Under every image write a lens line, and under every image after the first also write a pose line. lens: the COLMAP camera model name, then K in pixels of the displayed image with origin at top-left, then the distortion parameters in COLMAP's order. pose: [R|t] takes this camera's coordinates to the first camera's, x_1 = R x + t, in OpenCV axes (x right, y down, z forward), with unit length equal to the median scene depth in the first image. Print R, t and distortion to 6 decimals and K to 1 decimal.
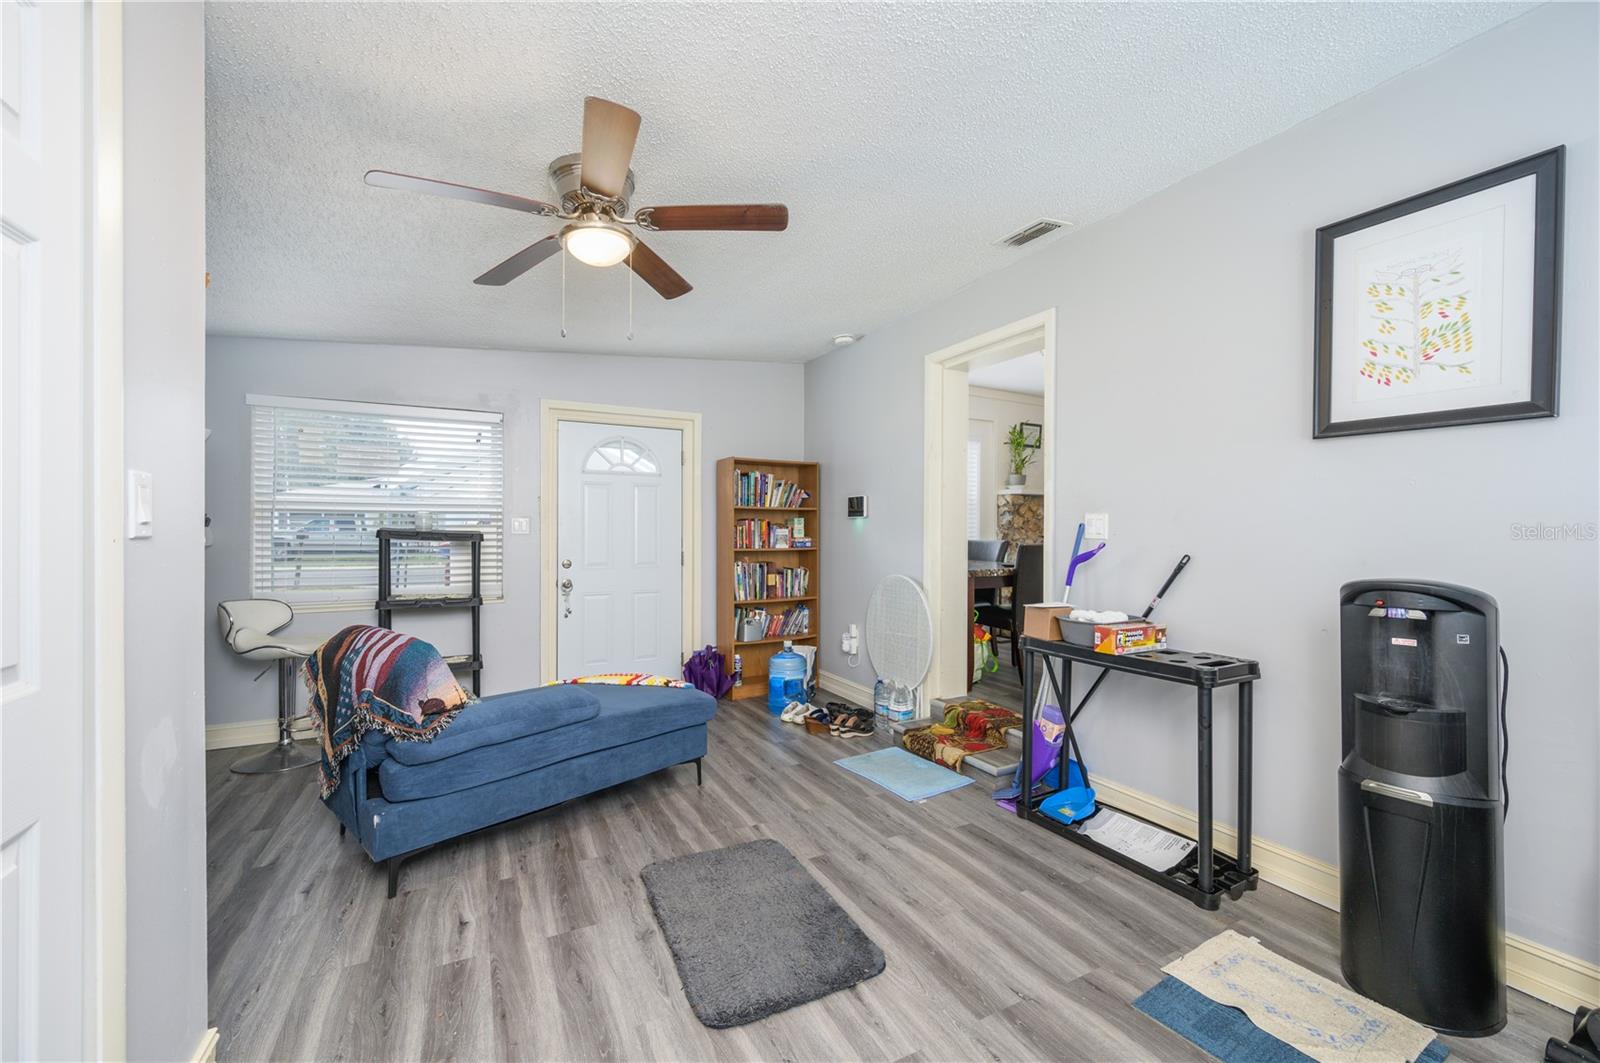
lens RADIAL K [[637.3, 0, 800.0], [0, 637.3, 531.5], [0, 0, 1]] dist [0.001870, 0.000602]
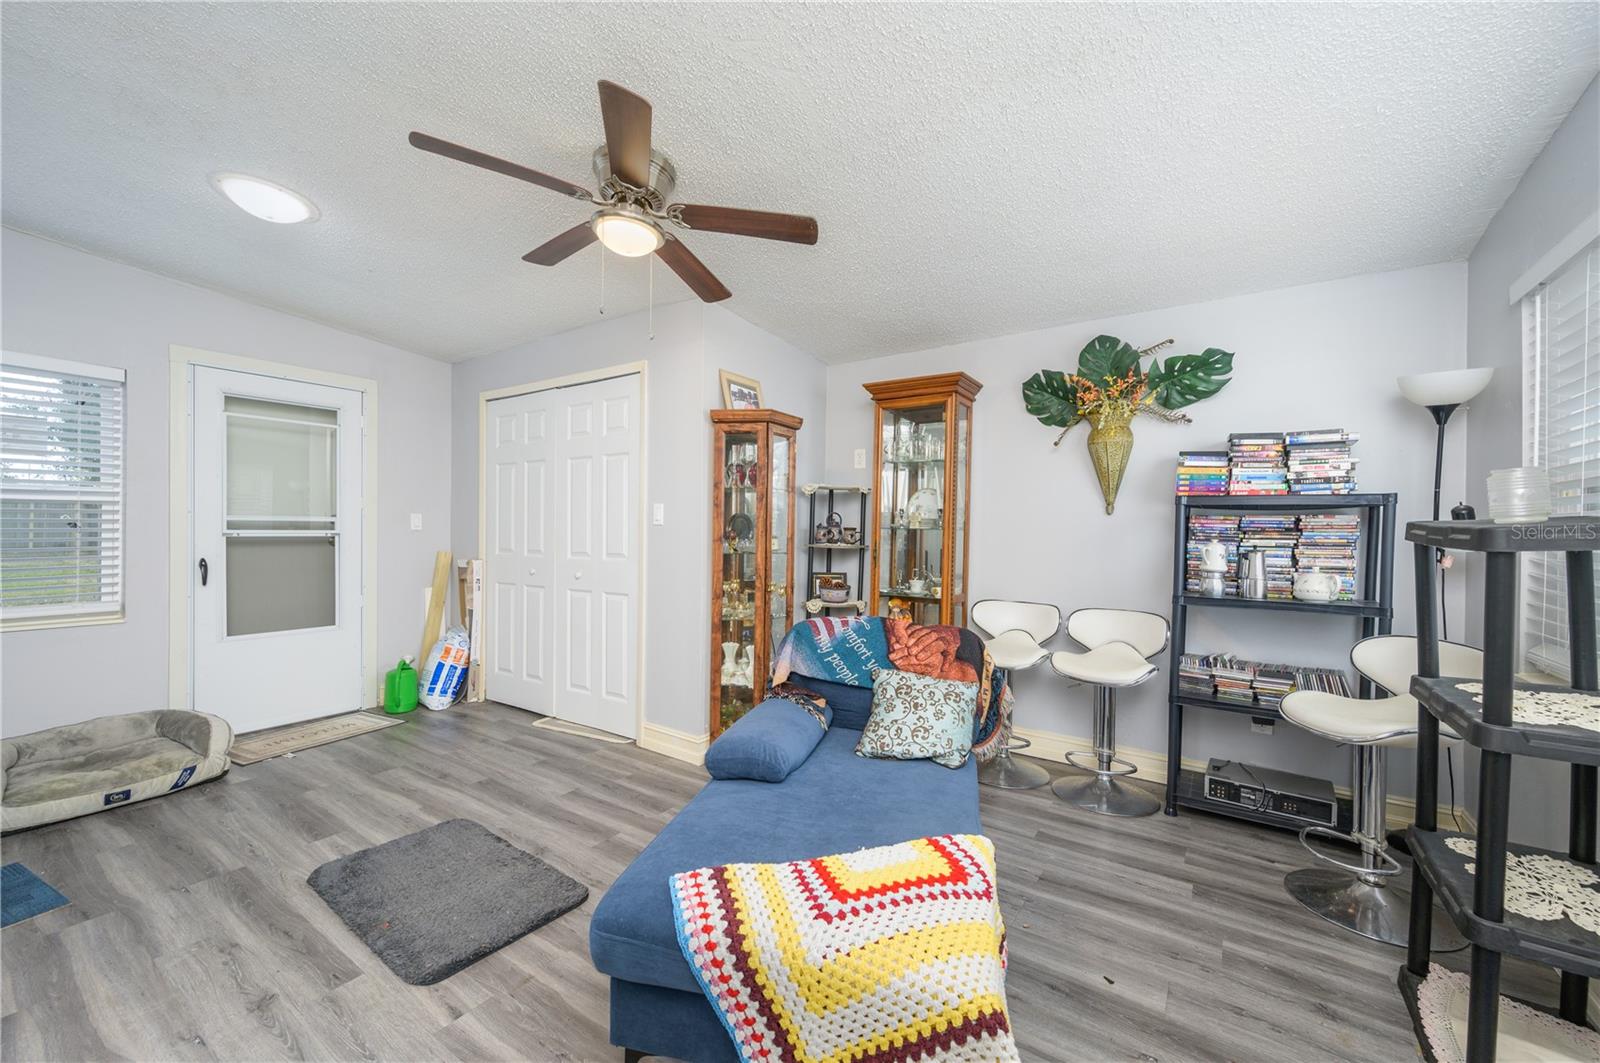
lens RADIAL K [[635.5, 0, 798.7], [0, 635.5, 535.6], [0, 0, 1]] dist [0.000469, 0.000372]
pose [[-0.875007, -0.009057, -0.484025, -0.038182], [-0.013620, 0.999890, 0.005911, 0.008735], [0.483918, 0.011765, -0.875034, 1.102563]]
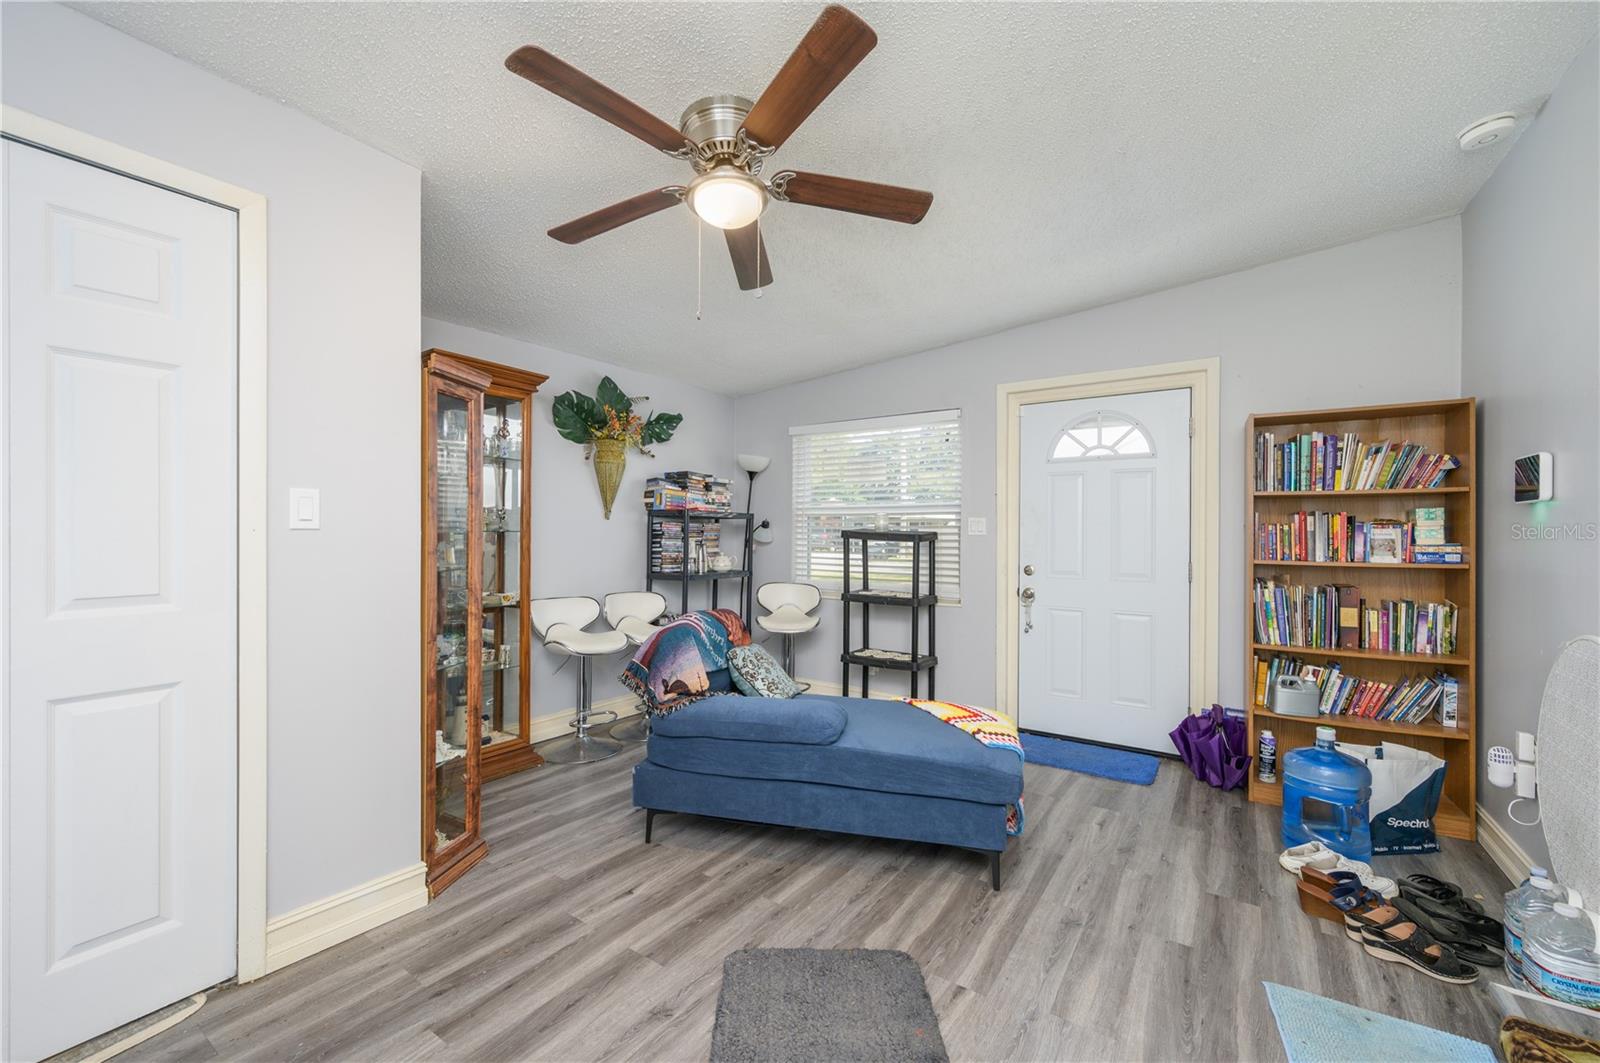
lens RADIAL K [[637.3, 0, 800.0], [0, 637.3, 531.5], [0, 0, 1]] dist [0.001870, 0.000602]
pose [[0.480026, -0.001972, -0.877252, 0.276117], [-0.004908, 0.999976, -0.004933, 0.004899], [0.877241, 0.006673, 0.480005, 0.364080]]
